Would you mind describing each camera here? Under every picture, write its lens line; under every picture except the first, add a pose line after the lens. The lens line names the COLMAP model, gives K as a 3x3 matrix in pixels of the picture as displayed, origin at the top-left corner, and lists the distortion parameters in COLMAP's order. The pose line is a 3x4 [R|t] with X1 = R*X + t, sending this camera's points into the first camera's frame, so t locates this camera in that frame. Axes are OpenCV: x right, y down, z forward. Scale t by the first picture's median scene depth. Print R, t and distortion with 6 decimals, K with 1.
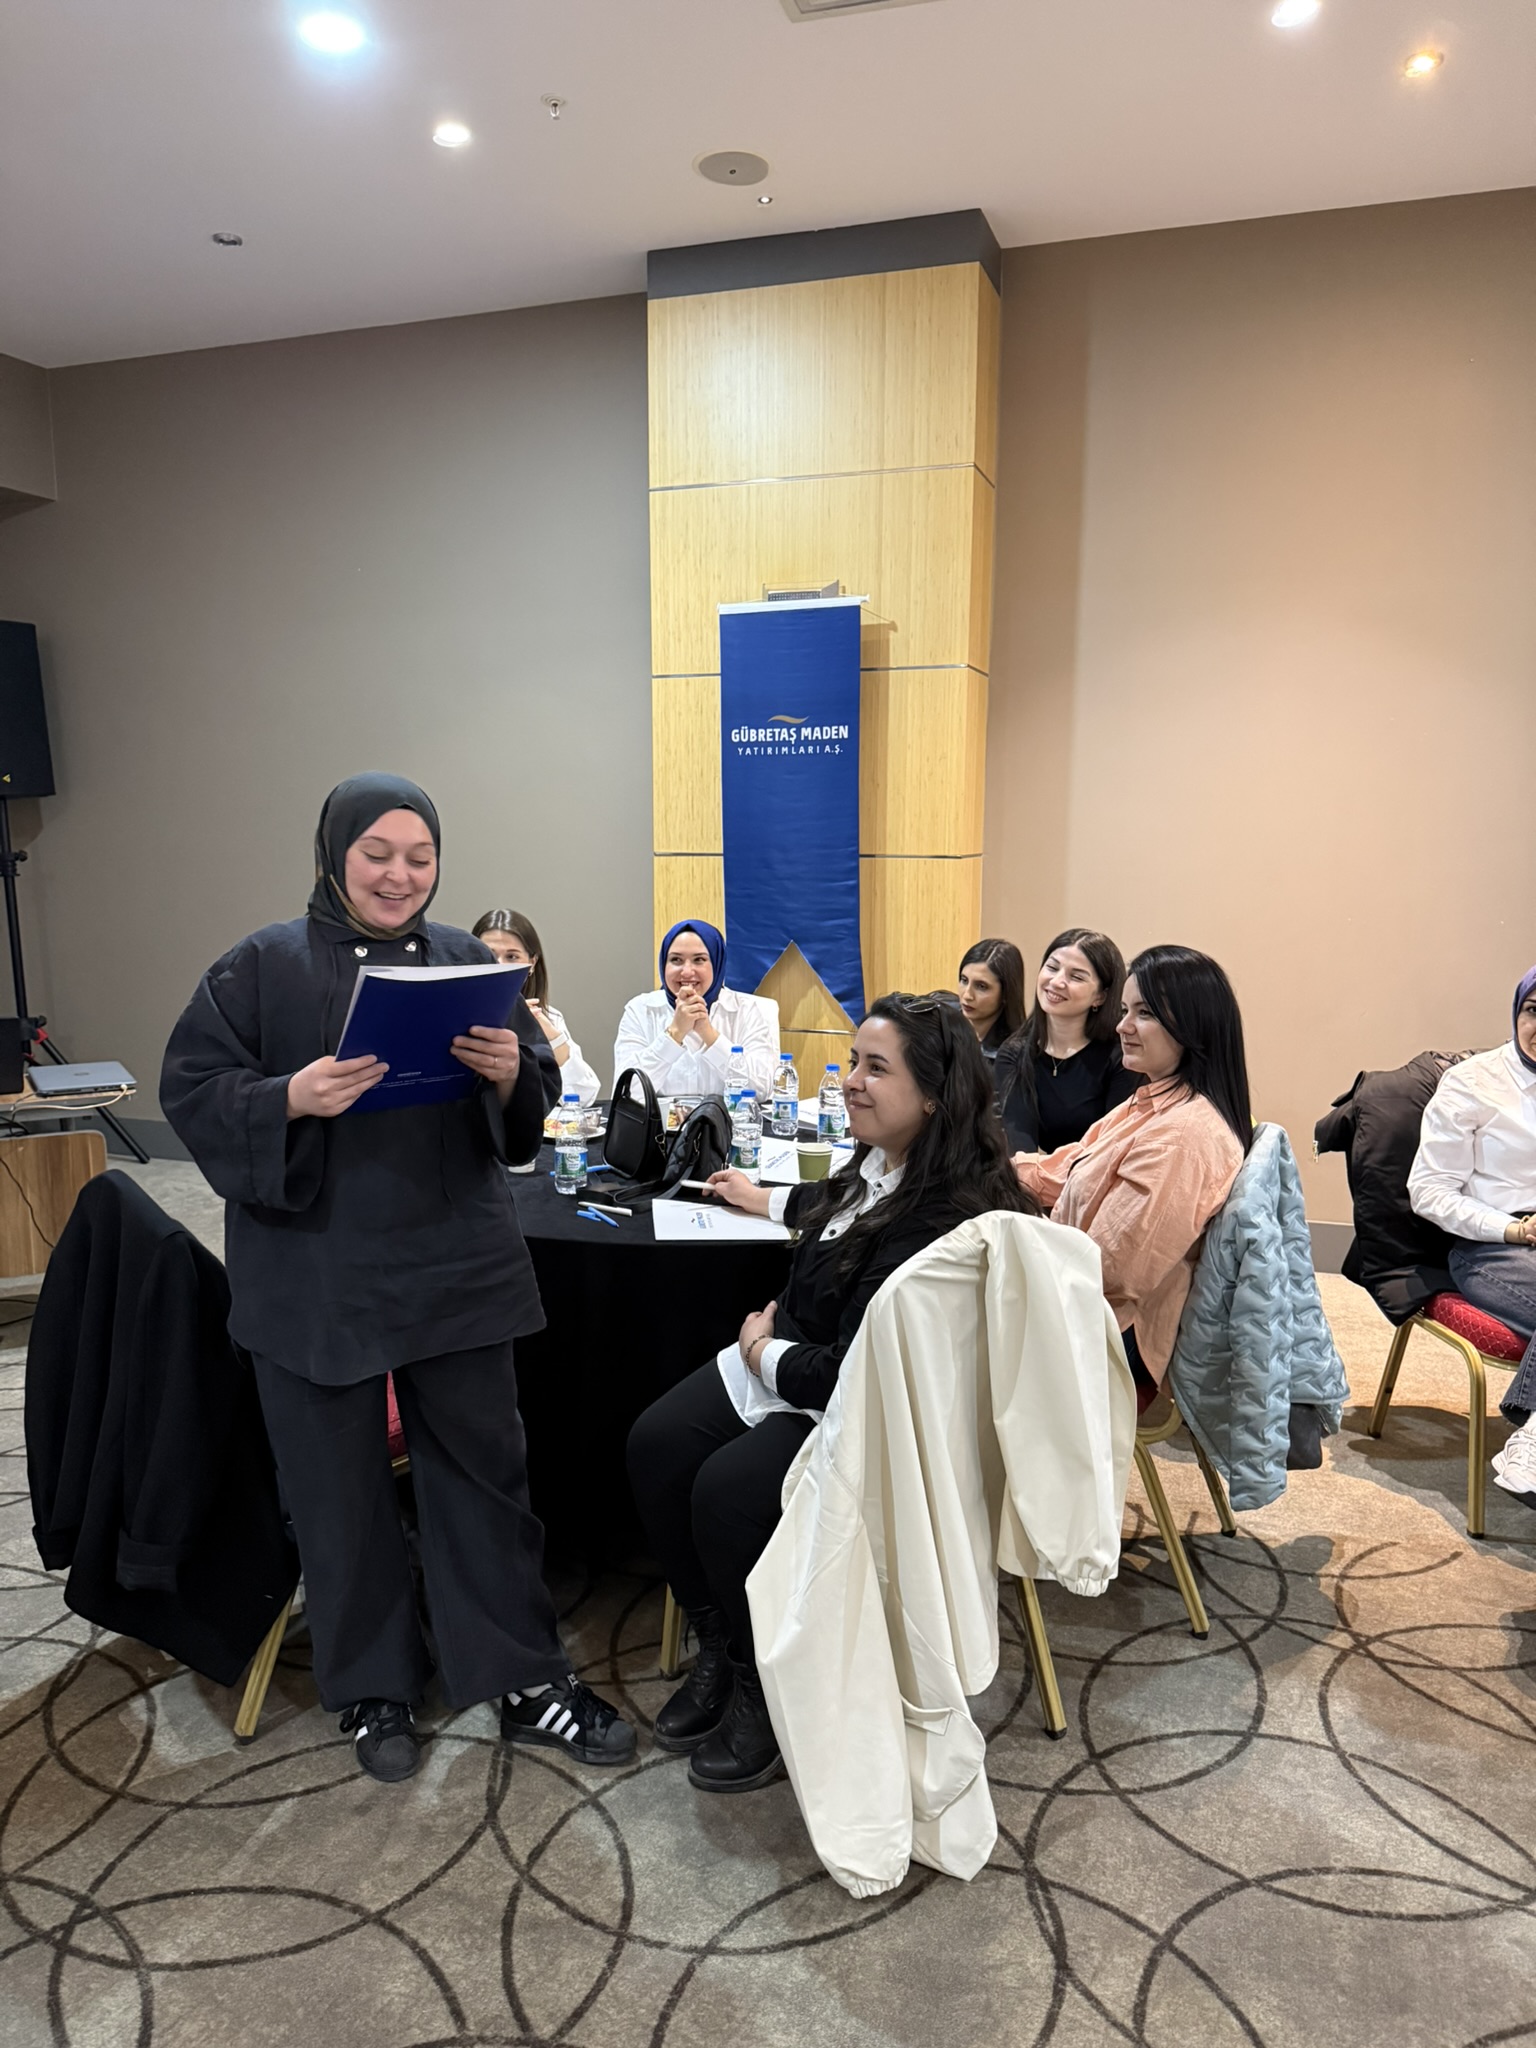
lens RADIAL K [[1461.9, 0, 768.0], [0, 1461.9, 1024.0], [0, 0, 1]] dist [-0.001713, -0.003856]
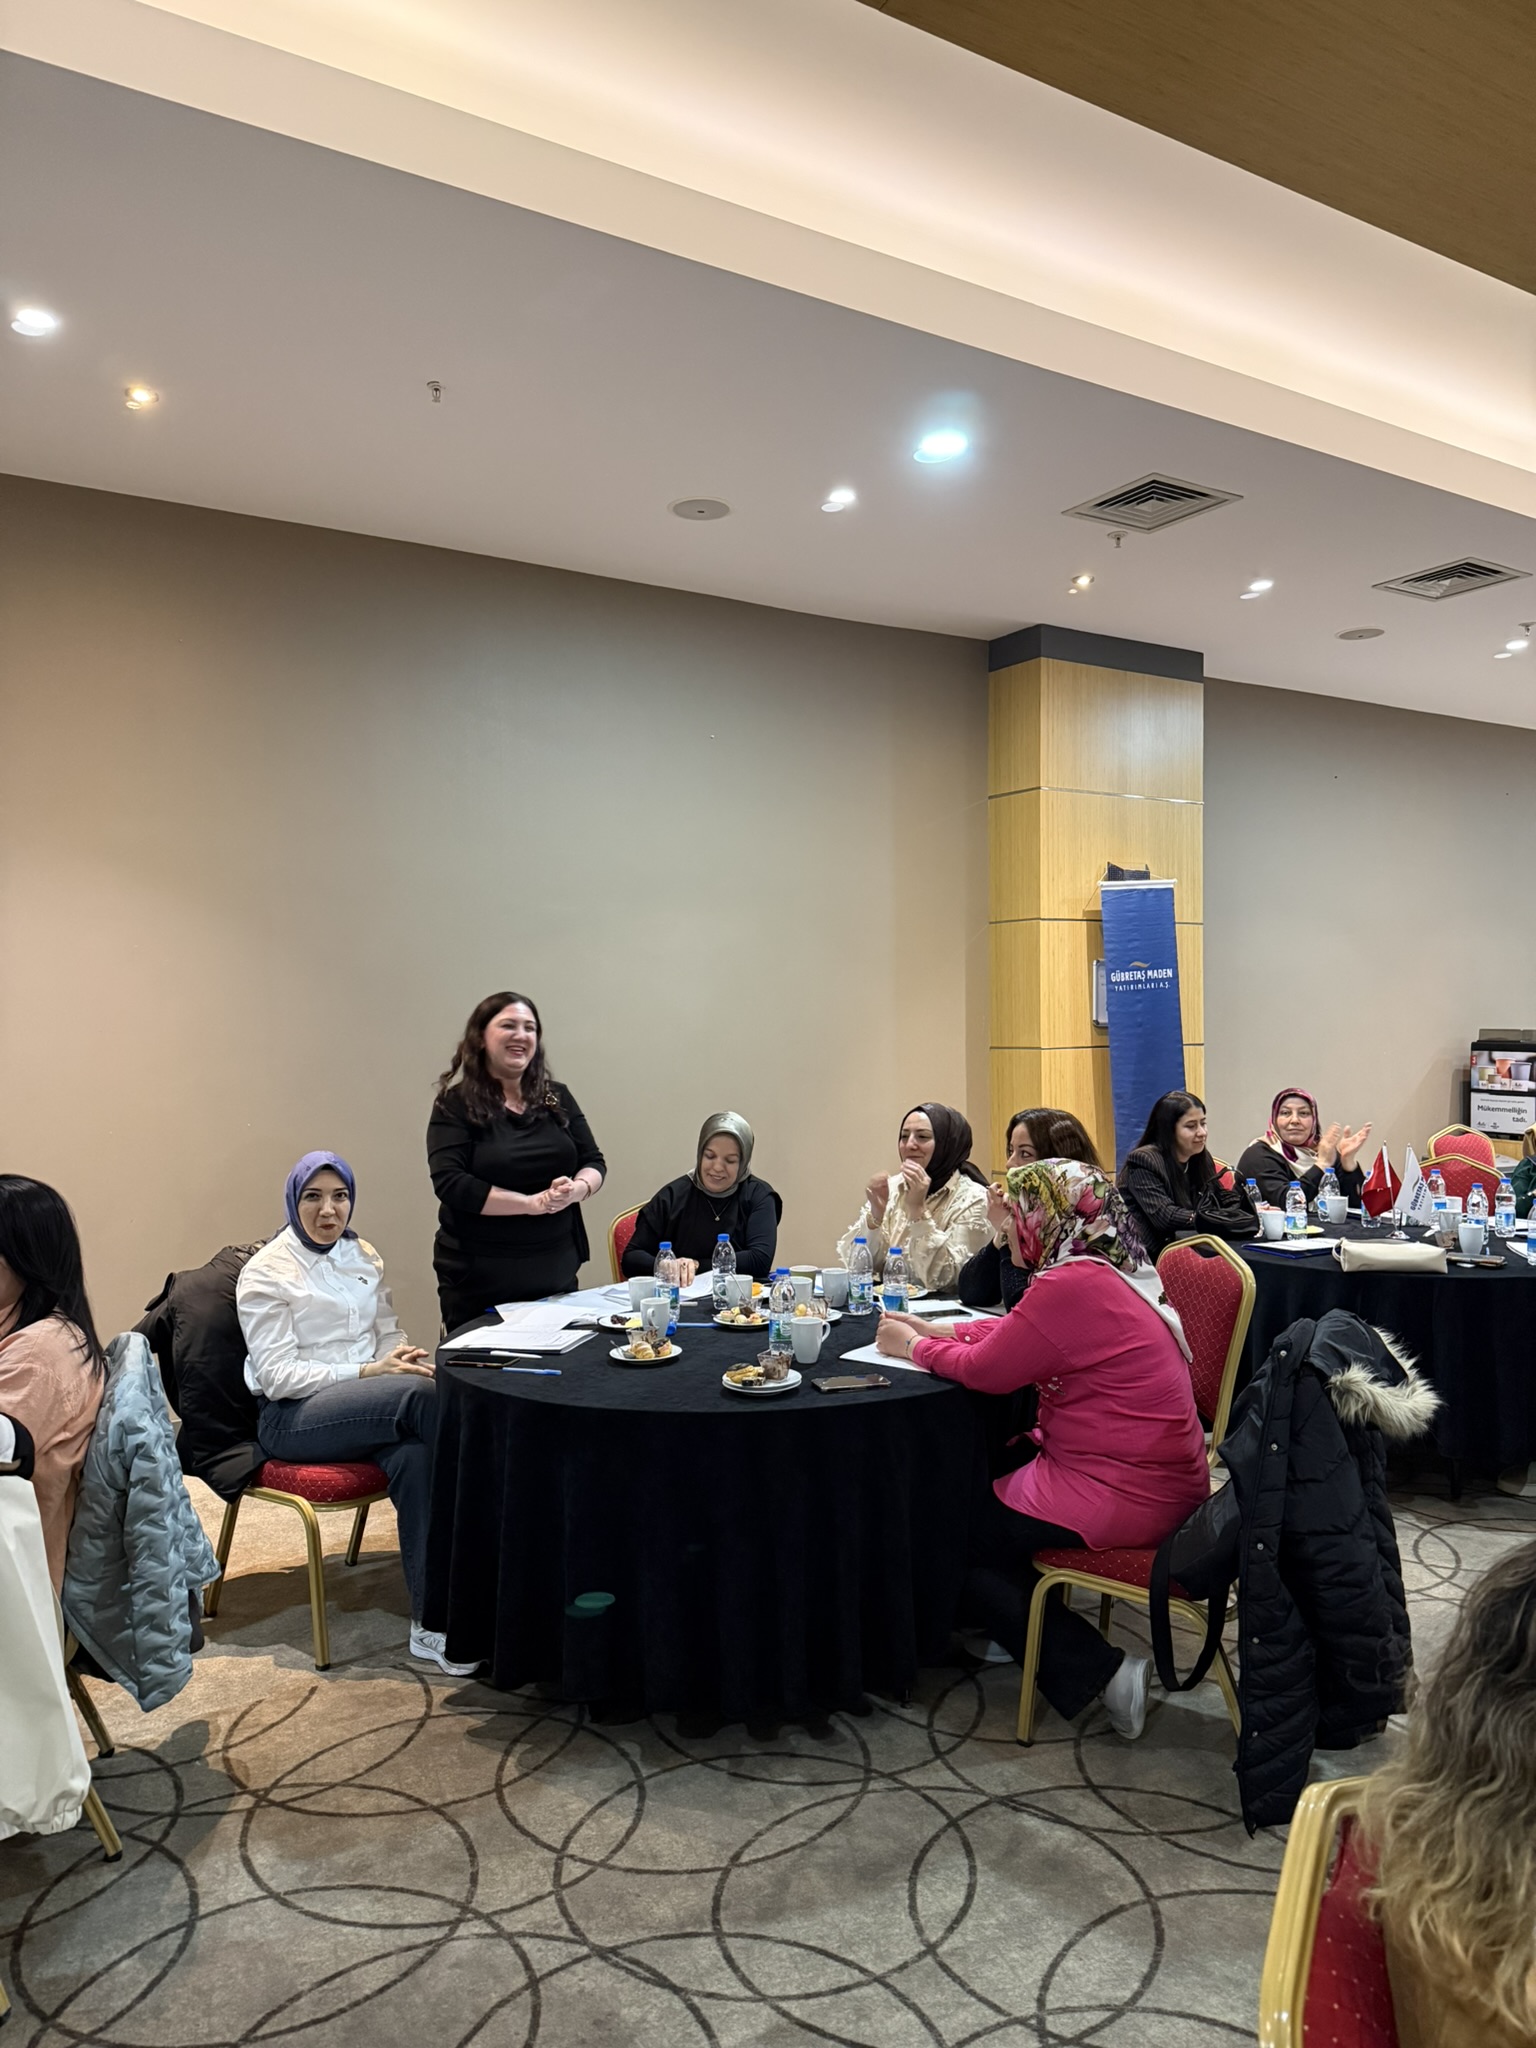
lens RADIAL K [[1461.9, 0, 768.0], [0, 1461.9, 1024.0], [0, 0, 1]] dist [-0.001713, -0.003856]
pose [[0.641283, -0.022966, 0.766961, -0.176439], [0.127991, 0.988750, -0.077411, -0.013198], [-0.756554, 0.147807, 0.637008, -0.065195]]
